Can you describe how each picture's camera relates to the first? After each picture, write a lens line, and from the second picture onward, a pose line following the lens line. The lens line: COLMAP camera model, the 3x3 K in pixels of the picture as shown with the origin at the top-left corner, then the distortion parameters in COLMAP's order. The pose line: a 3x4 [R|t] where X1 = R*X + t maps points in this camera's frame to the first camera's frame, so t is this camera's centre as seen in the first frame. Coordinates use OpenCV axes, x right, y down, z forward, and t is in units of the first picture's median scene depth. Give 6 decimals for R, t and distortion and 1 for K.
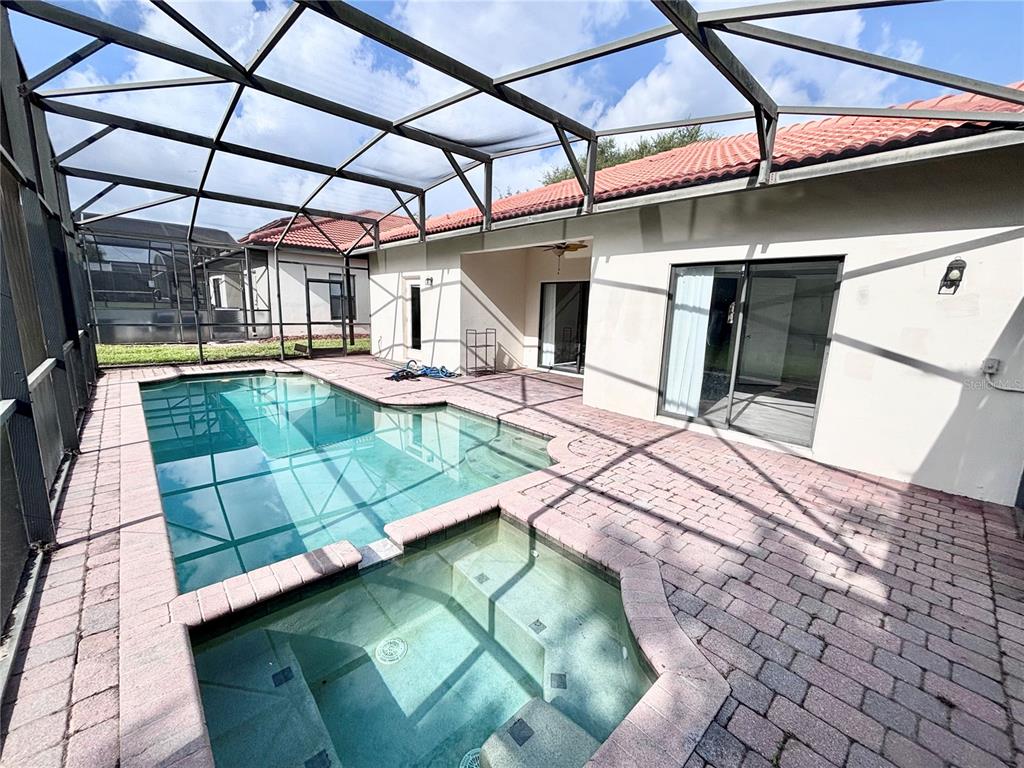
lens RADIAL K [[413.7, 0, 514.0], [0, 413.7, 379.9], [0, 0, 1]] dist [-0.014664, -0.000065]
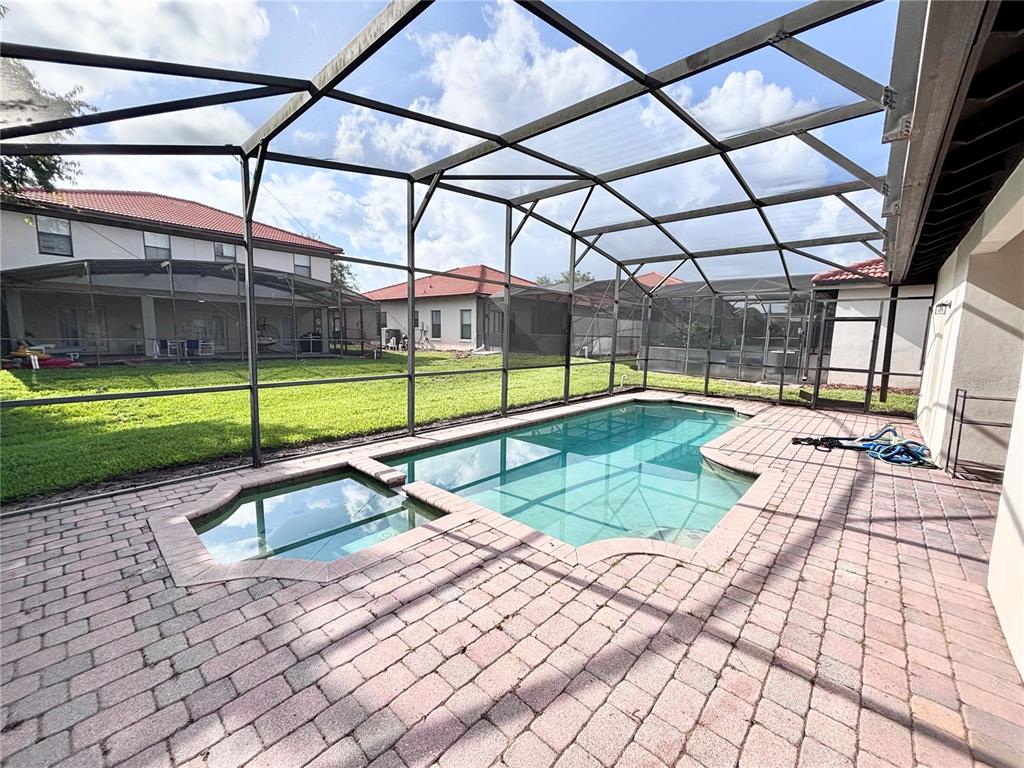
lens RADIAL K [[411.7, 0, 512.0], [0, 411.7, 384.0], [0, 0, 1]] dist [0.001694, 0.000288]
pose [[0.084854, 0.089694, -0.992348, 1.073752], [-0.189218, 0.979267, 0.072332, -0.158587], [0.978262, 0.181632, 0.100067, 0.995517]]
